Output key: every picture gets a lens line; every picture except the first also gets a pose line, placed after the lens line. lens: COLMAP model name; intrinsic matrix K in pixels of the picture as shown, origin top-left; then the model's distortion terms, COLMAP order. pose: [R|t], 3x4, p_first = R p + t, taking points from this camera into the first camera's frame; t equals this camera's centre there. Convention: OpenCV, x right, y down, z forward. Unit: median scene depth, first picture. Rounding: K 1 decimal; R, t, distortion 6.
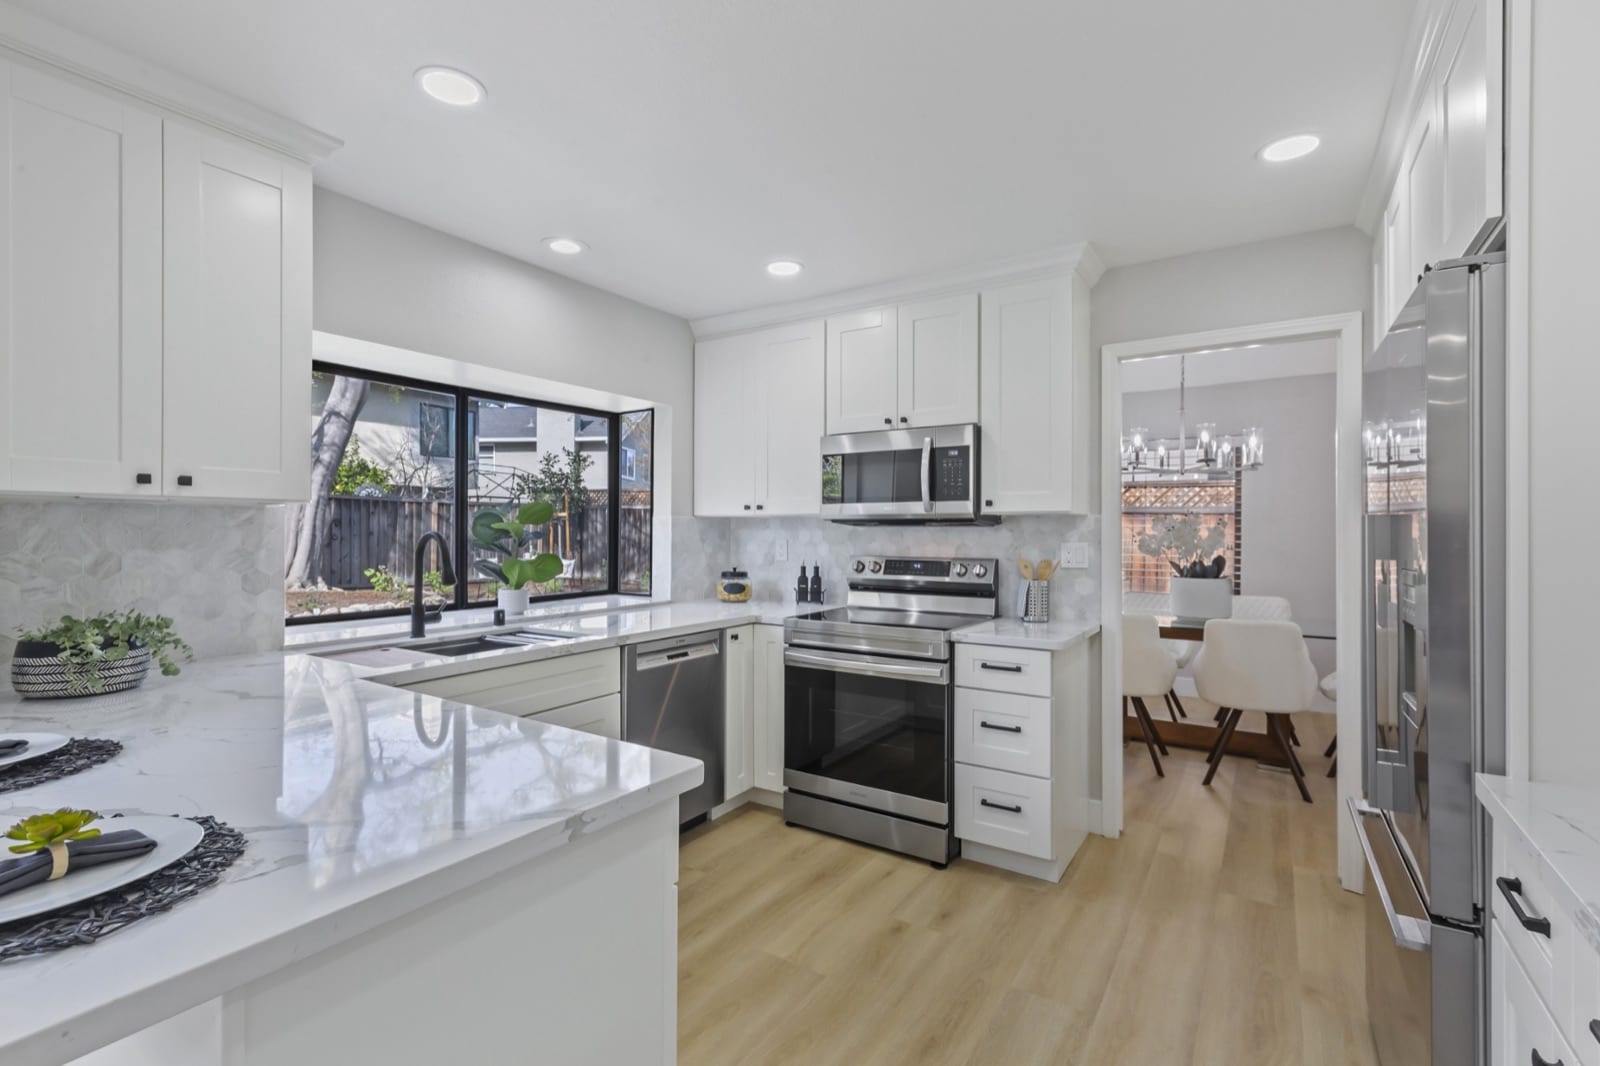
lens RADIAL K [[713.0, 0, 789.0], [0, 713.0, 527.7], [0, 0, 1]] dist [0.001788, 0.000309]
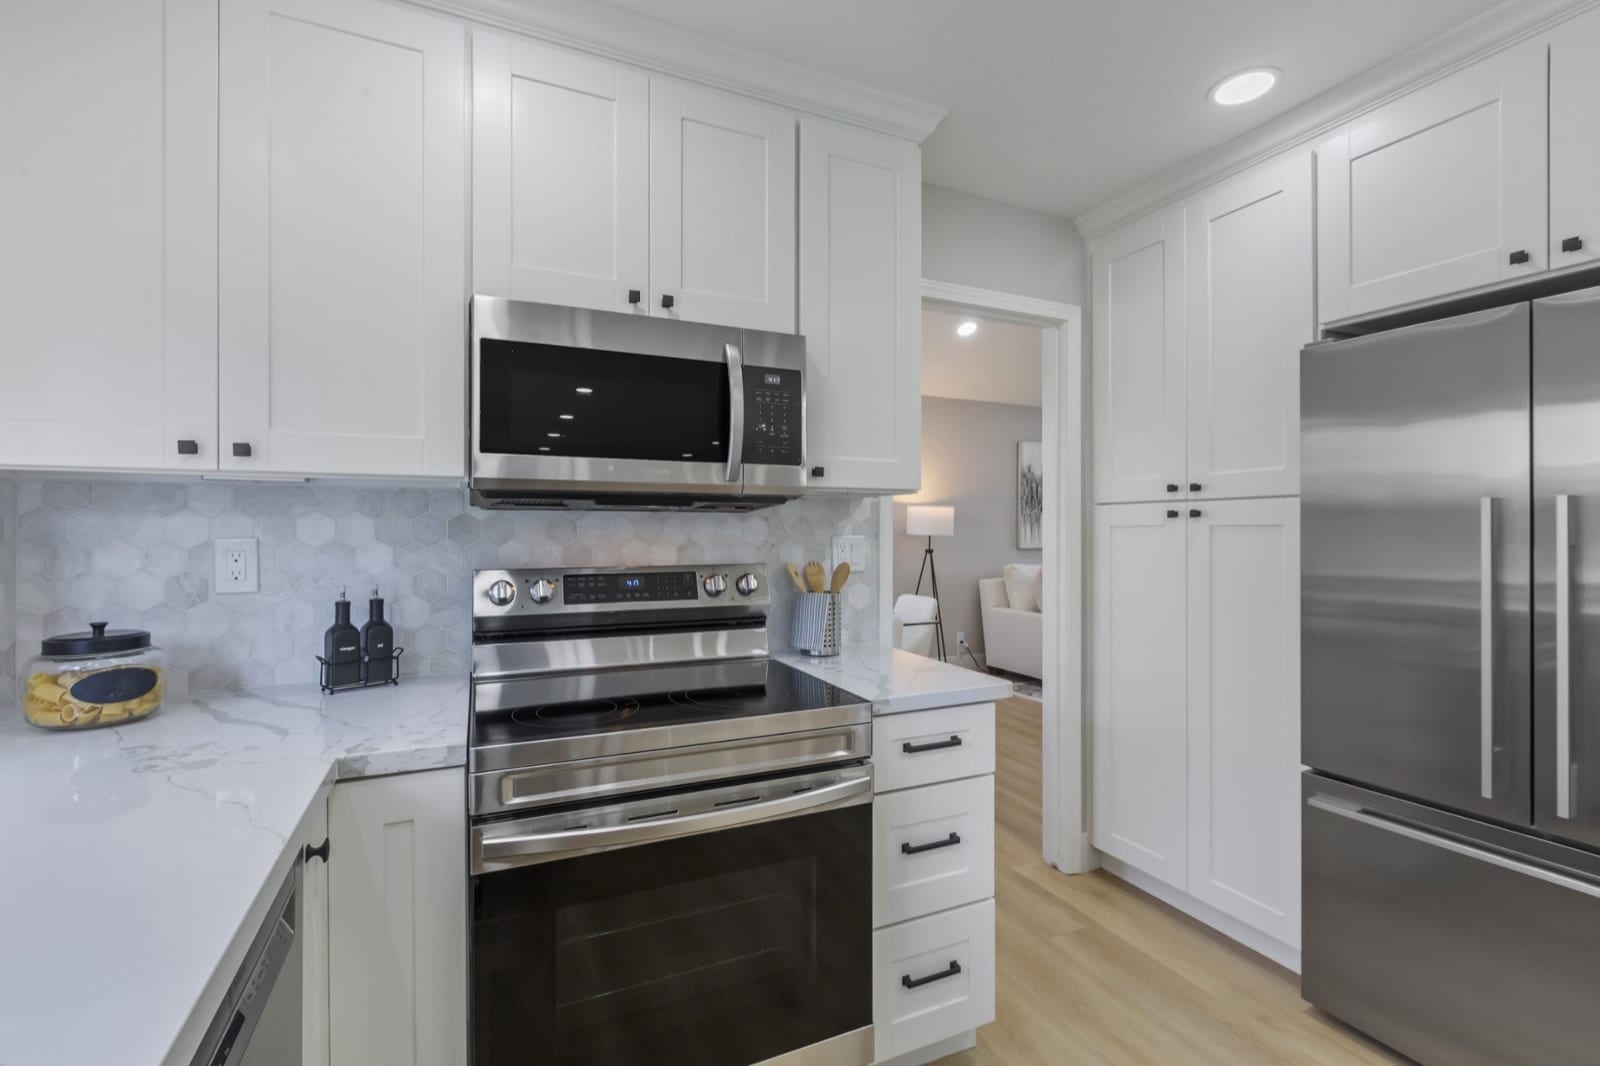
lens RADIAL K [[713.0, 0, 794.8], [0, 713.0, 533.3], [0, 0, 1]] dist [0.001788, 0.000309]
pose [[0.530232, -0.008981, 0.847805, -0.229664], [-0.004748, 0.999897, 0.013561, 0.008110], [-0.847839, -0.011216, 0.530135, 0.651378]]
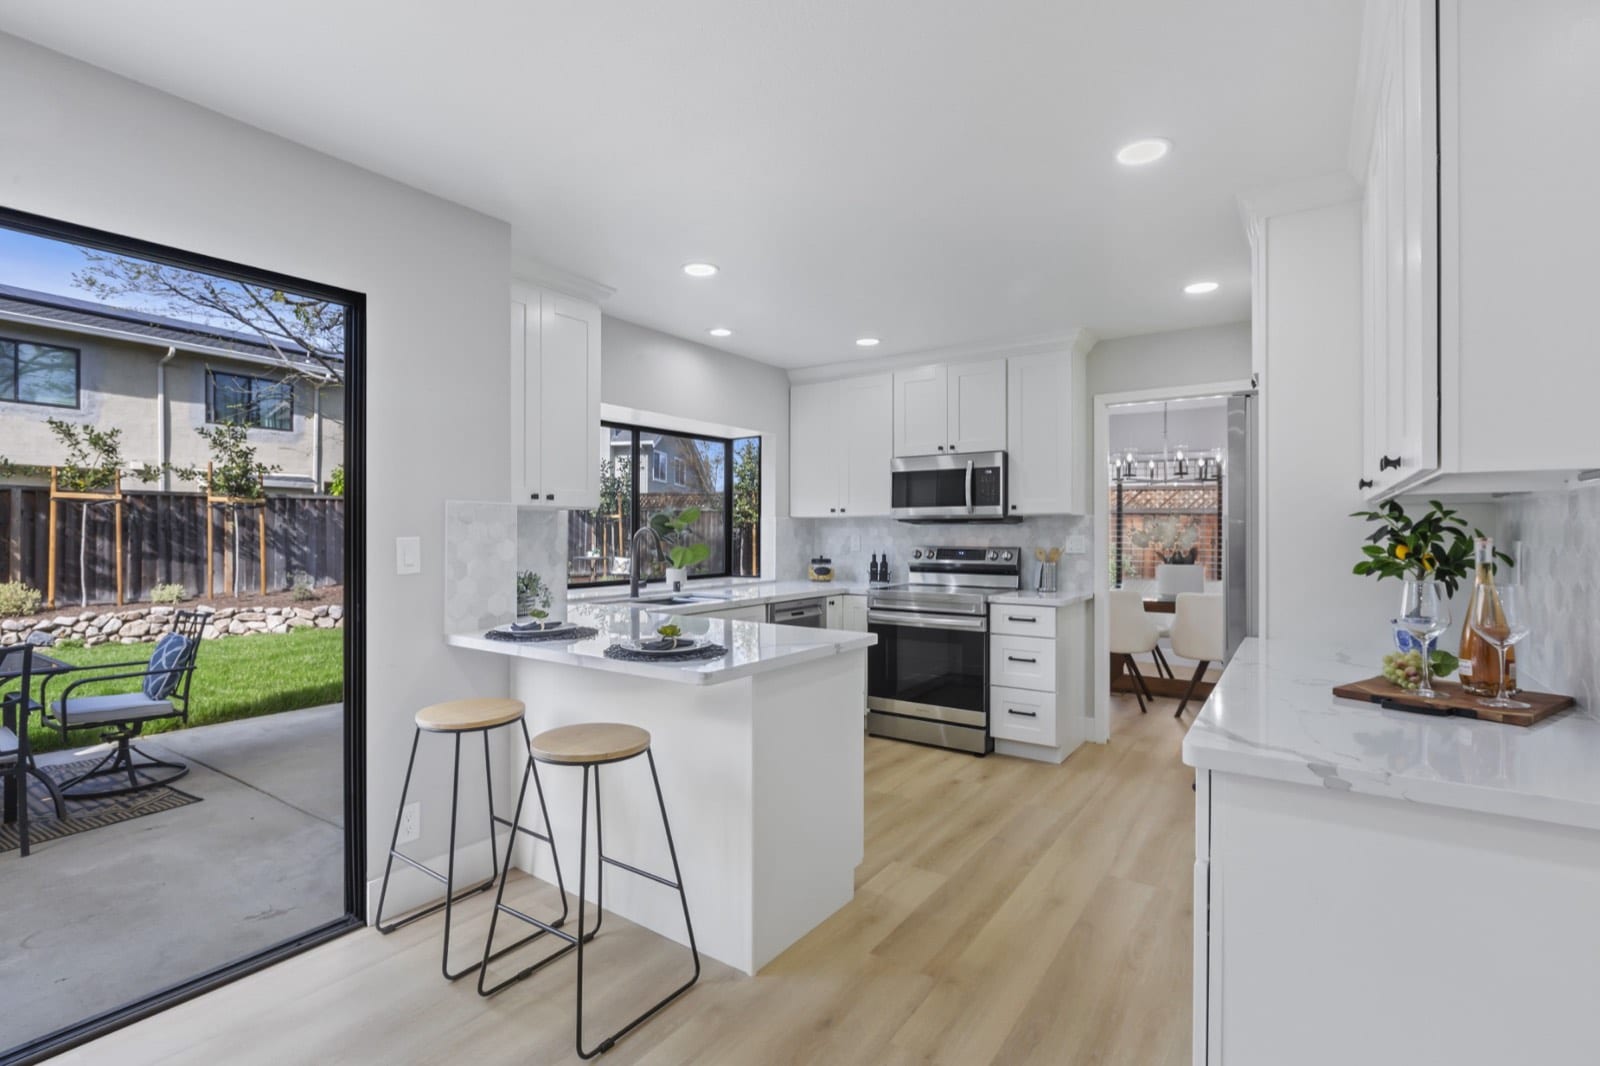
lens RADIAL K [[713.0, 0, 797.5], [0, 713.0, 534.9], [0, 0, 1]] dist [0.001788, 0.000309]
pose [[0.999791, -0.001904, -0.020355, -0.113980], [0.002077, 0.999962, 0.008476, 0.006881], [0.020339, -0.008516, 0.999757, -0.402366]]
